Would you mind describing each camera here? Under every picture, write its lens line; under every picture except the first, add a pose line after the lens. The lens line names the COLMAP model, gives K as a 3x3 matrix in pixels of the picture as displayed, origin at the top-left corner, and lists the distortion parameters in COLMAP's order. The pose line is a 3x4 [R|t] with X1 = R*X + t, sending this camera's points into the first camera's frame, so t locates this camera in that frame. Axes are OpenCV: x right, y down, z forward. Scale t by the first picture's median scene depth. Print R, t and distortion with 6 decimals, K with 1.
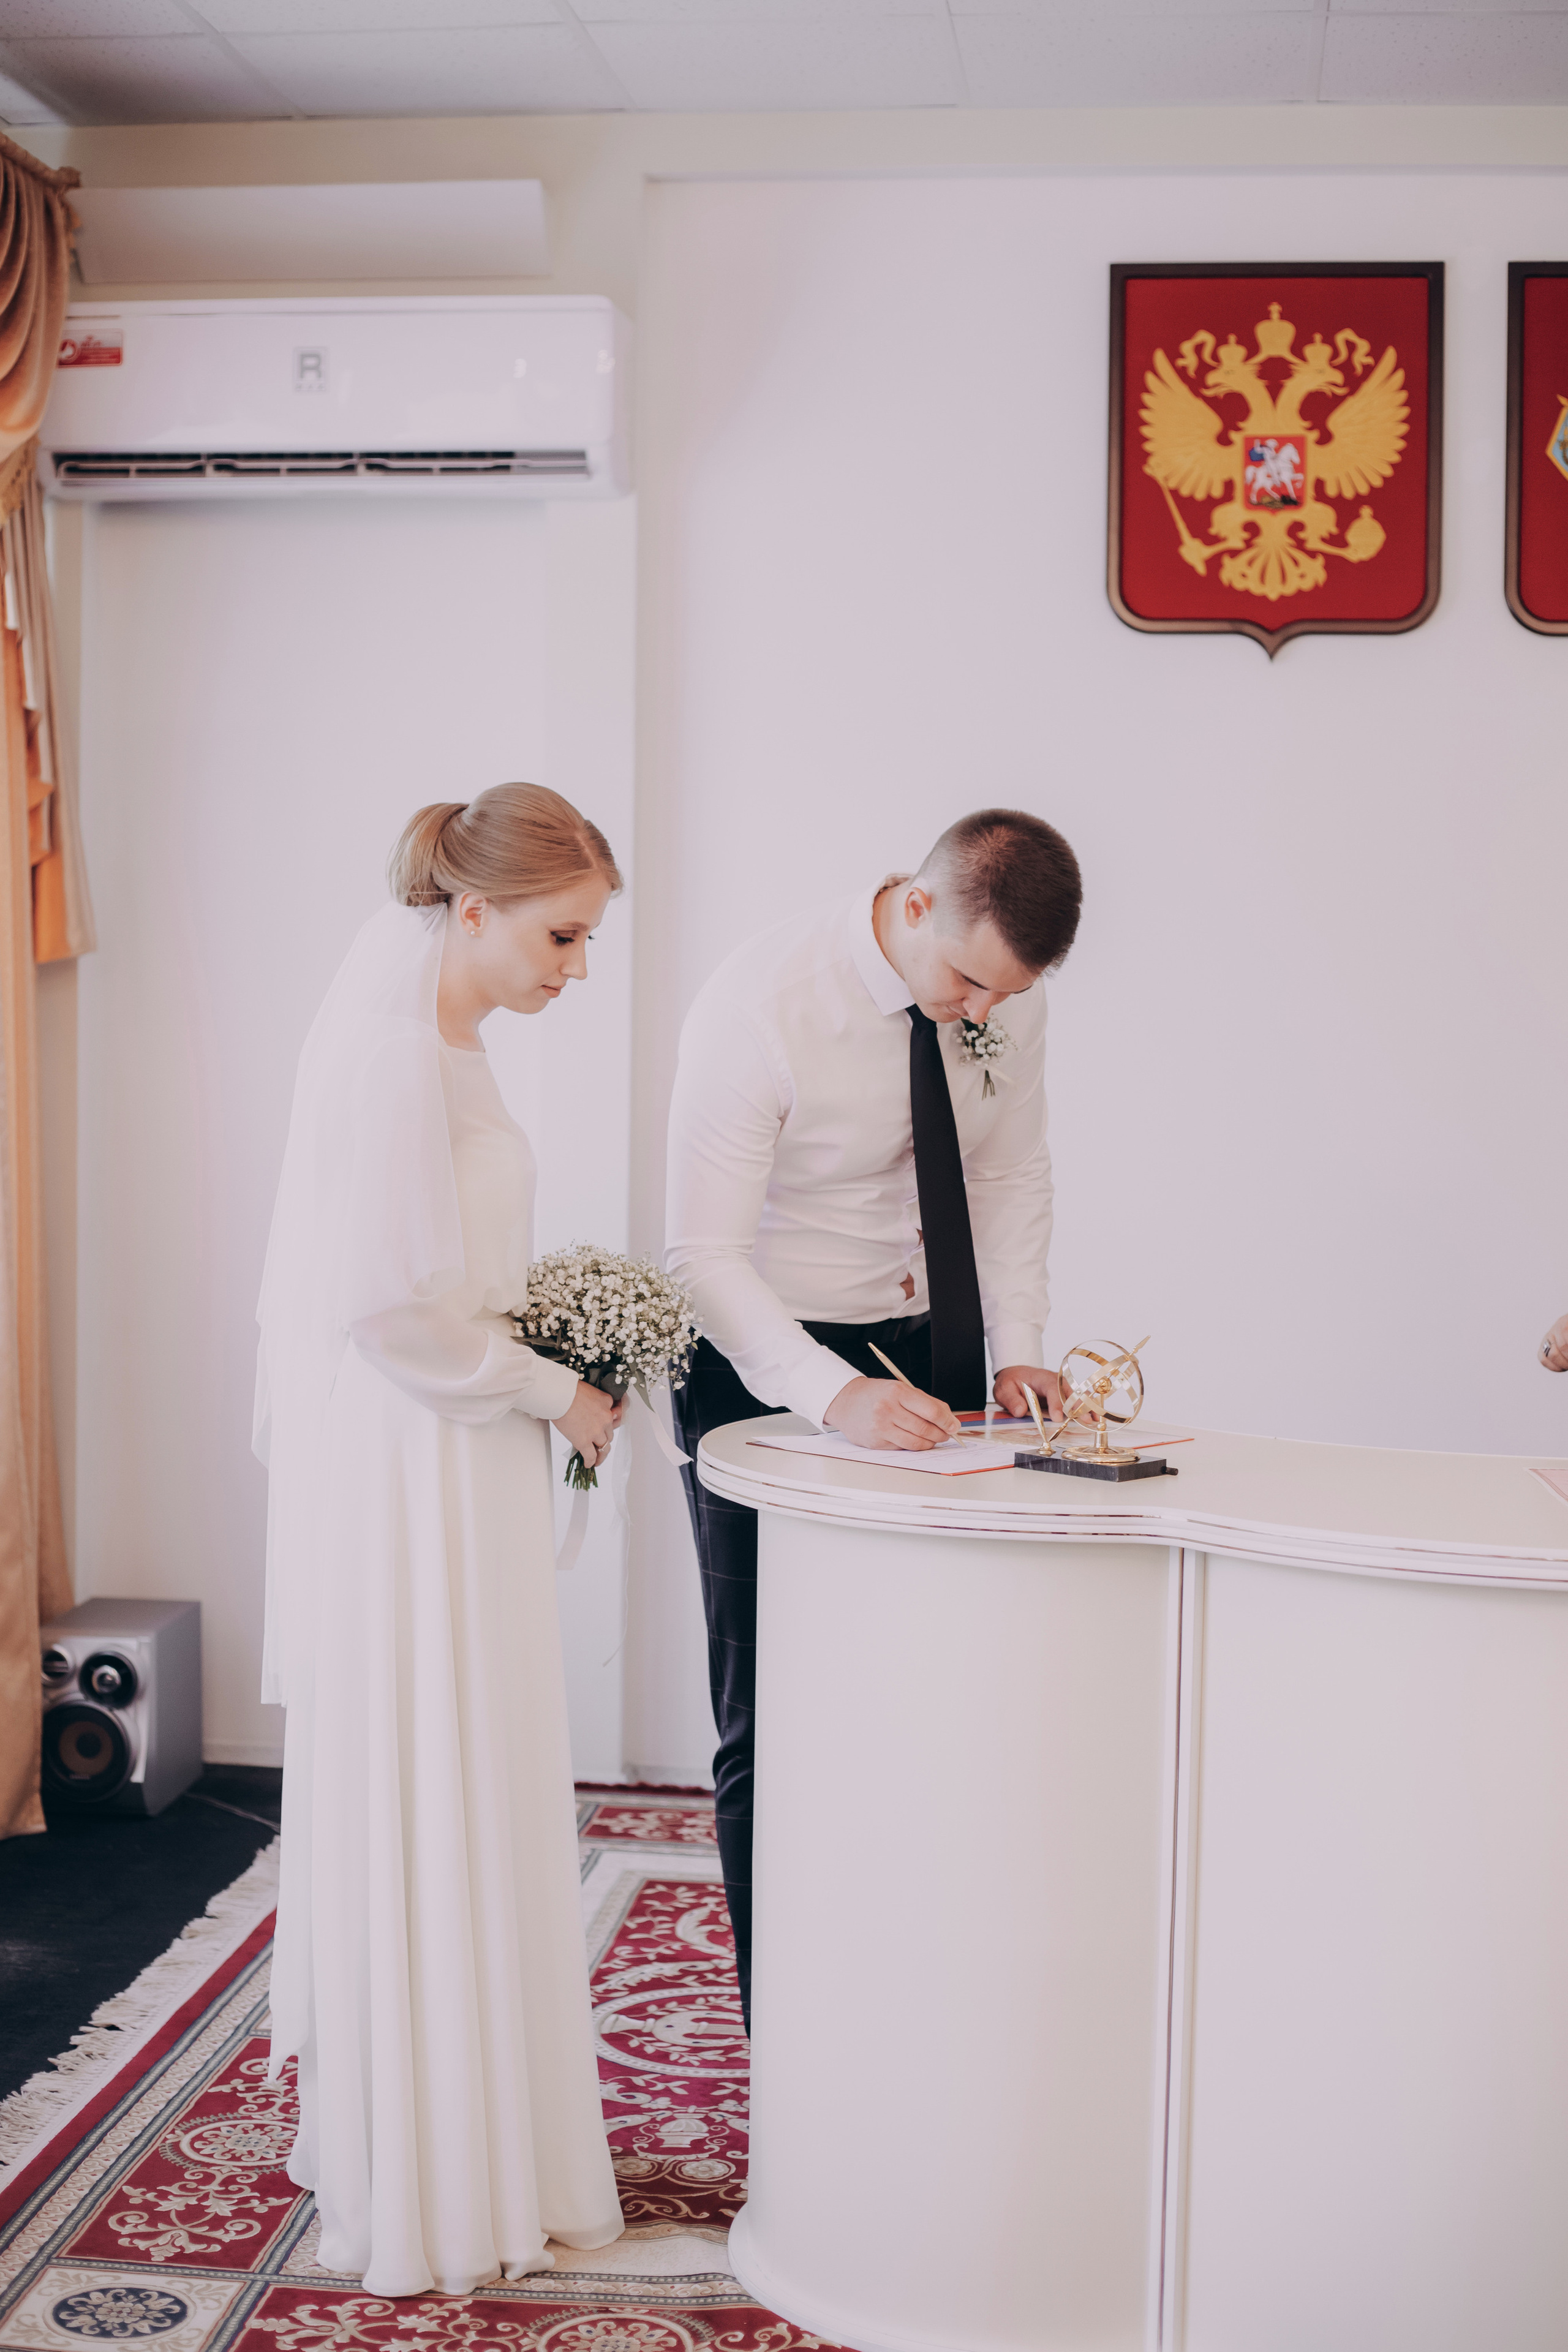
lens RADIAL K [[3443.1, 0, 784.0], [0, 3443.1, 1176.0], [0, 0, 1]] dist [-0.107272, -0.036324]
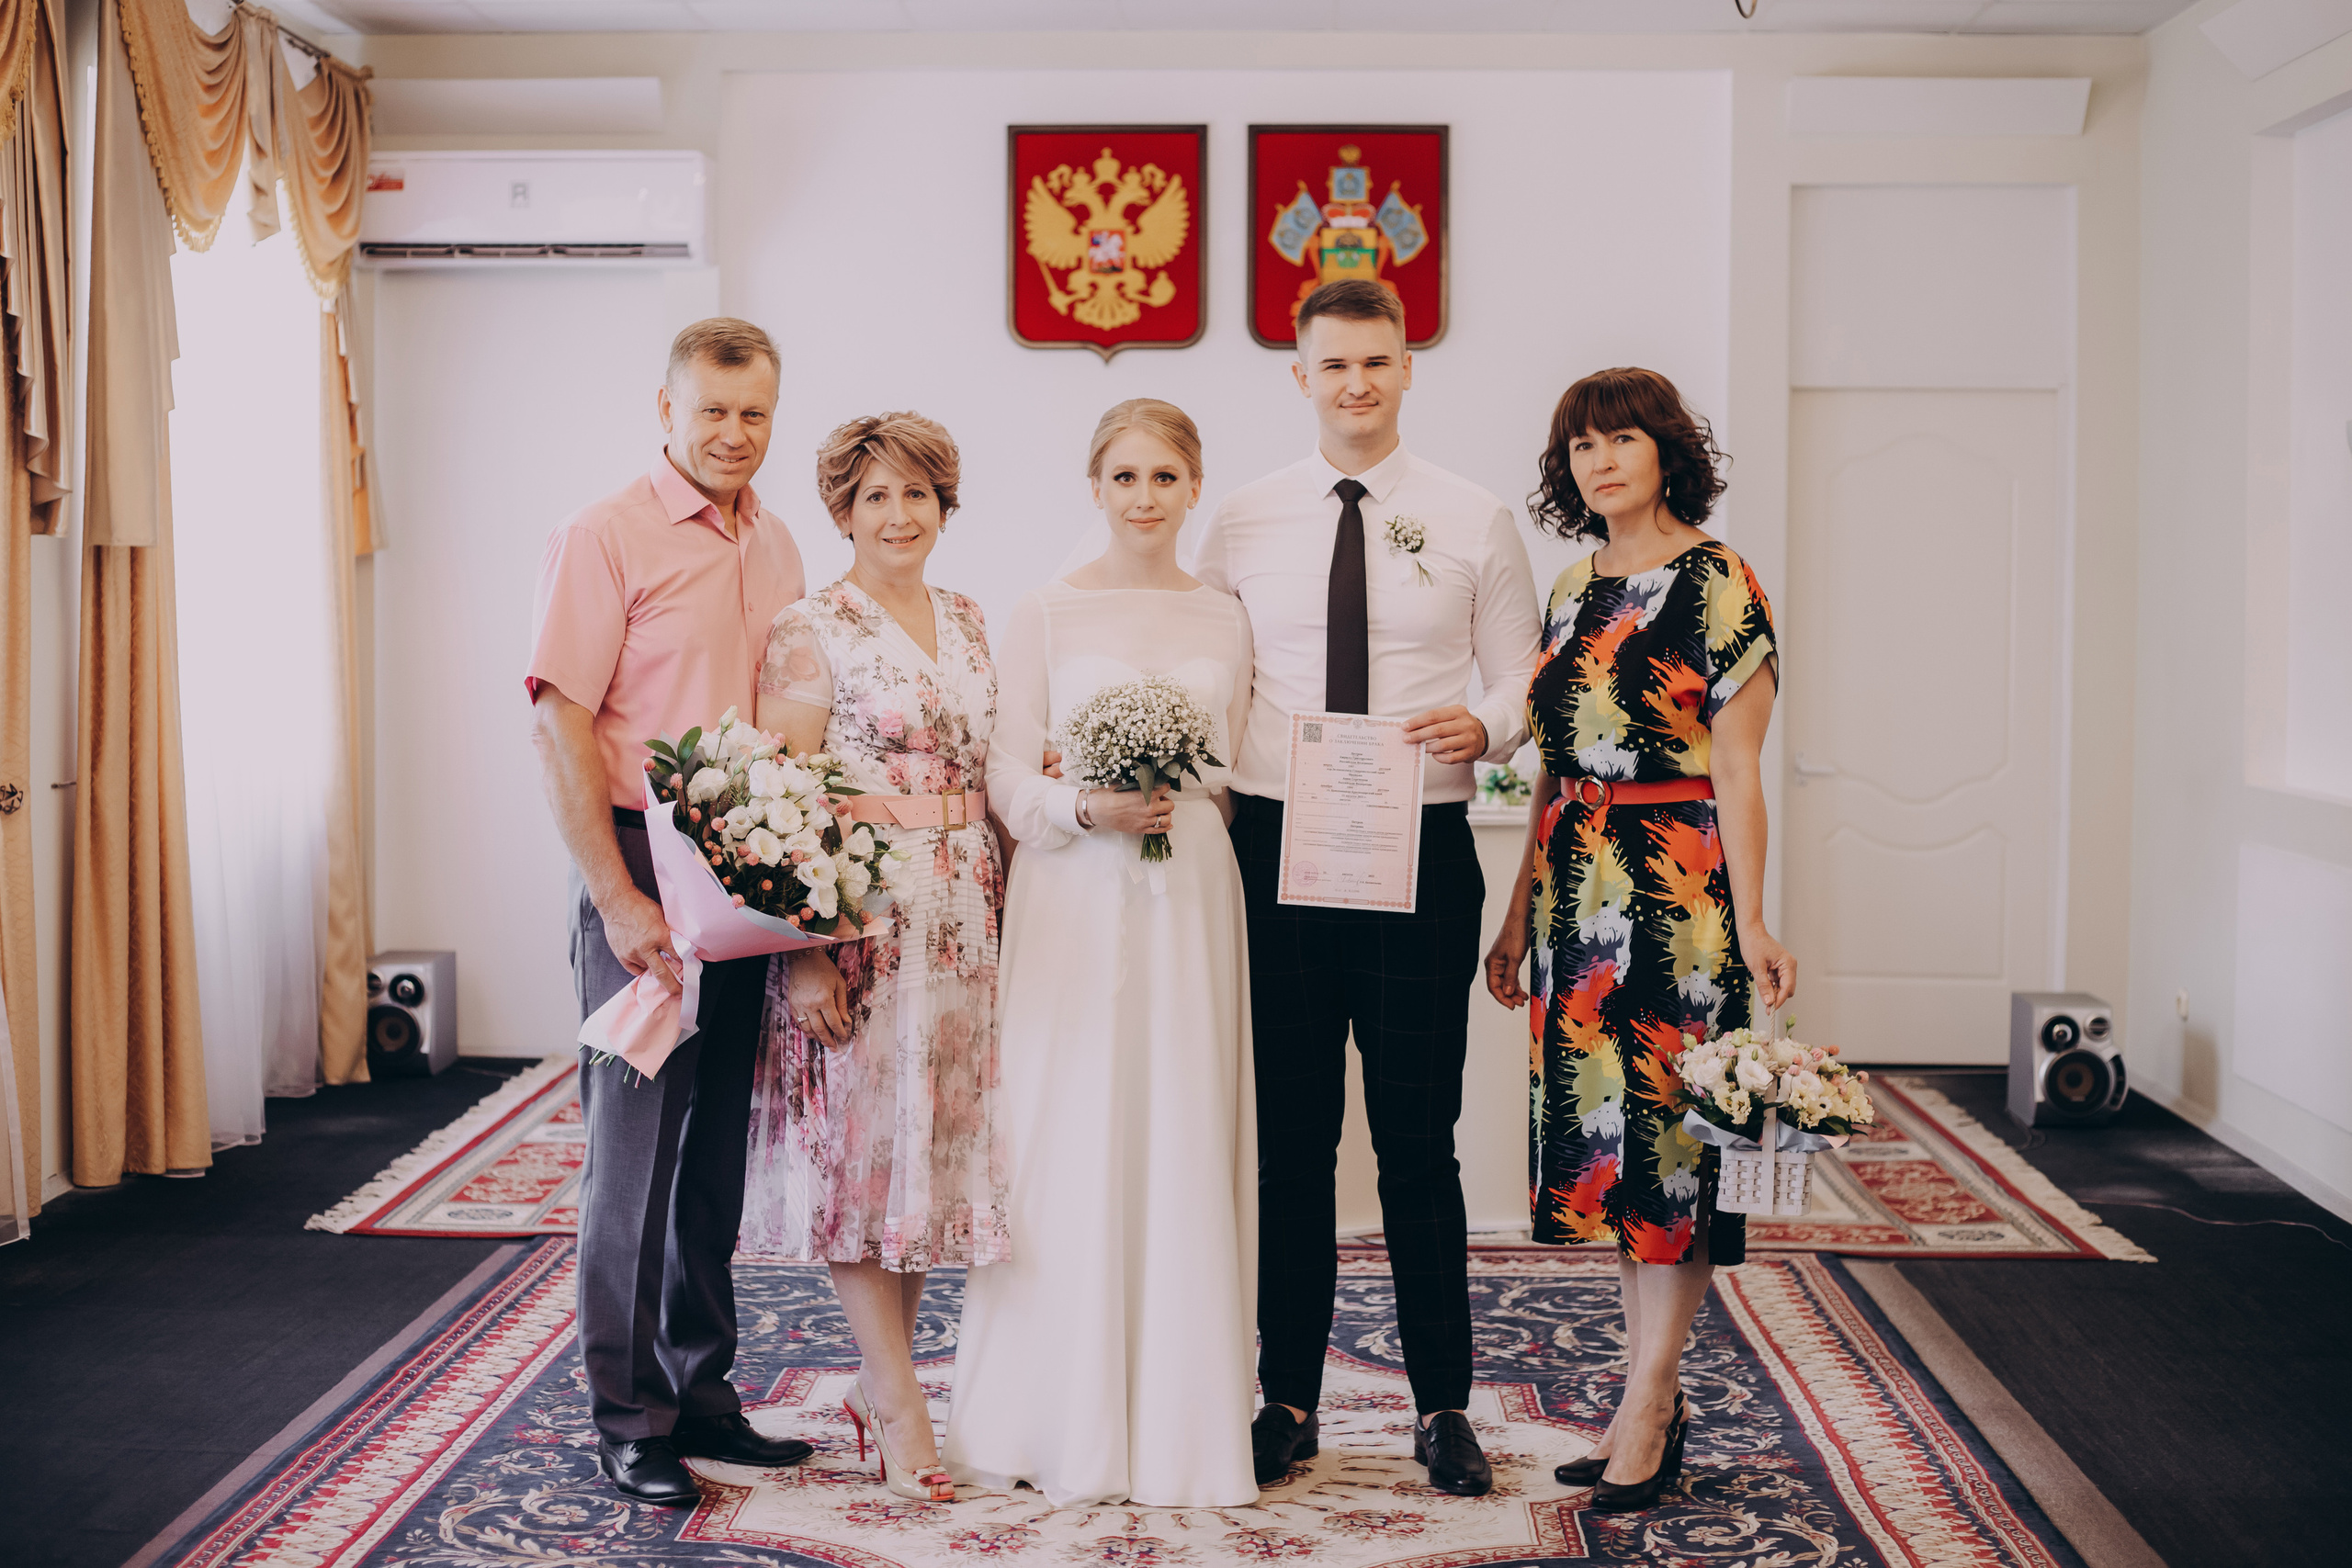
lens RADIAL K [[3489.2, 0, 1094.2], [0, 3489.2, 787.5], [0, 0, 1]] dist [-0.110191, -0.171827]
pose [[0.997596, -0.012905, 0.068079, 0.019770], [0.012944, 0.999916, -0.000132, 0.052725], [-0.068072, 0.001013, 0.997680, -0.673295]]
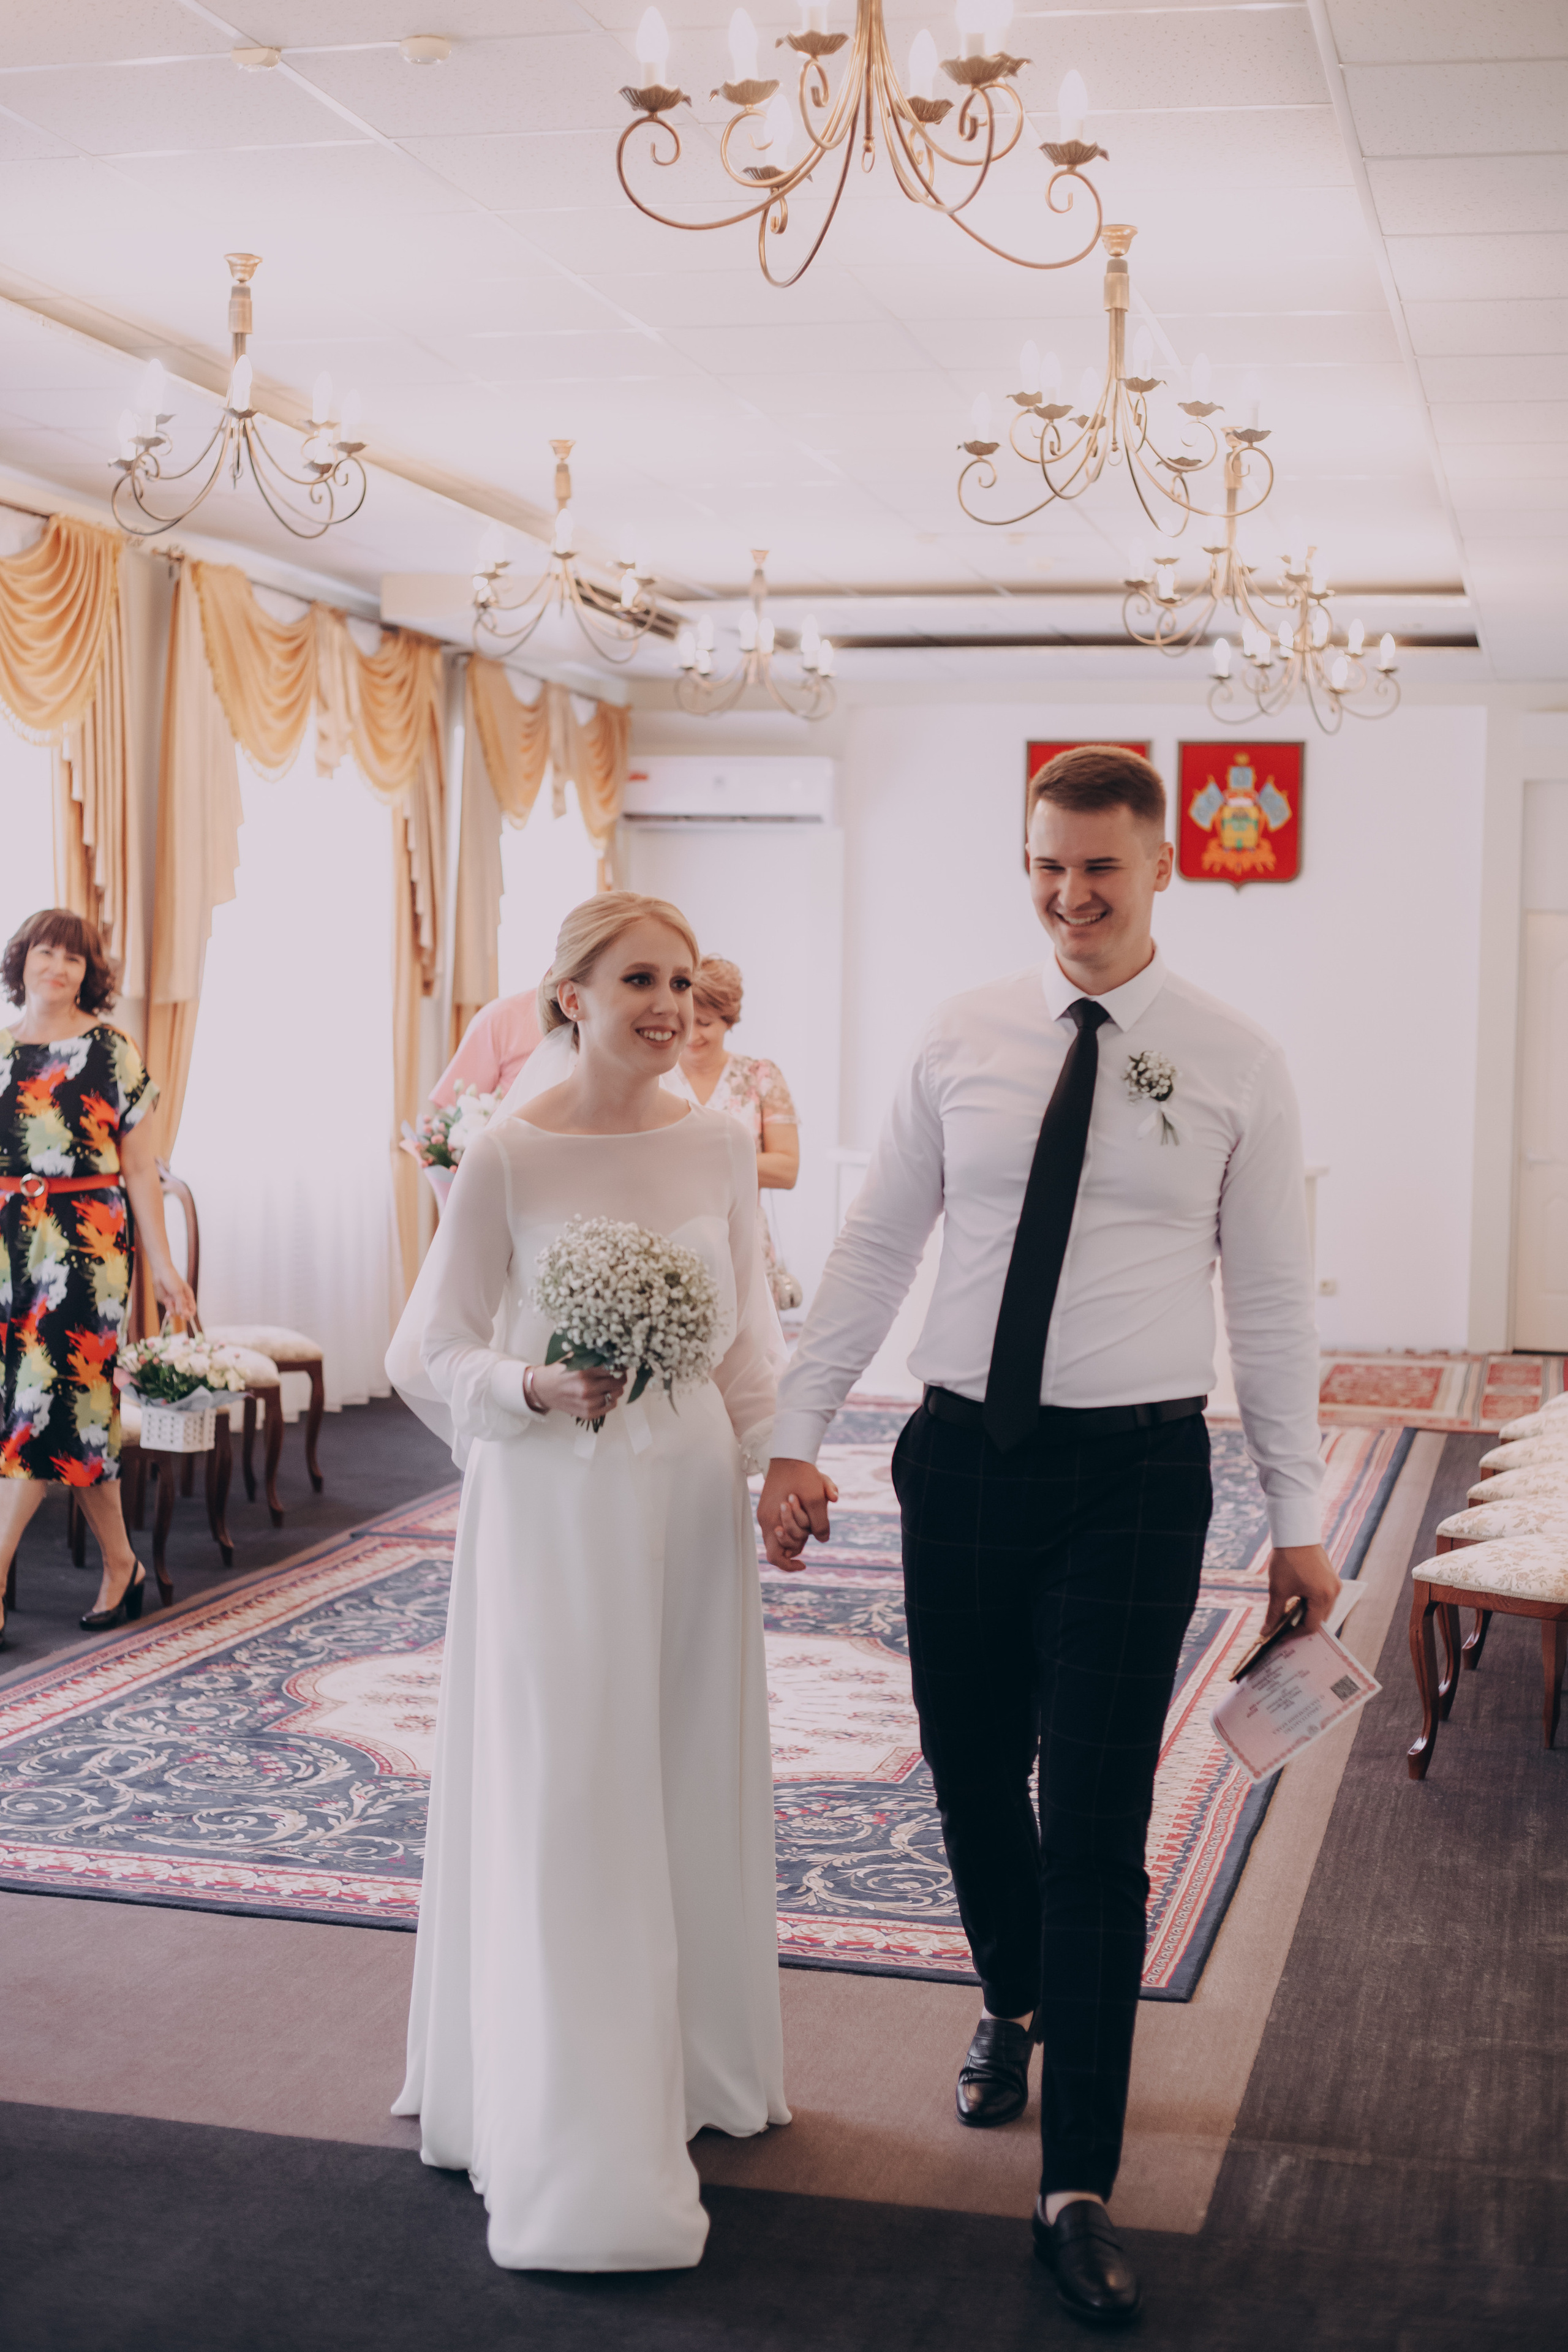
lens RADIAL K [[3339.3, 0, 780.3], [0, 3339.3, 1125.8], [0, 0, 1]] dist [-0.091815, -0.041793]
pose [[0.993047, 0.008505, -0.117414, 0.212030], [-0.011268, 0.999674, -0.022893, 0.087124], [0.117181, 0.024057, 0.992819, -1.539642]]
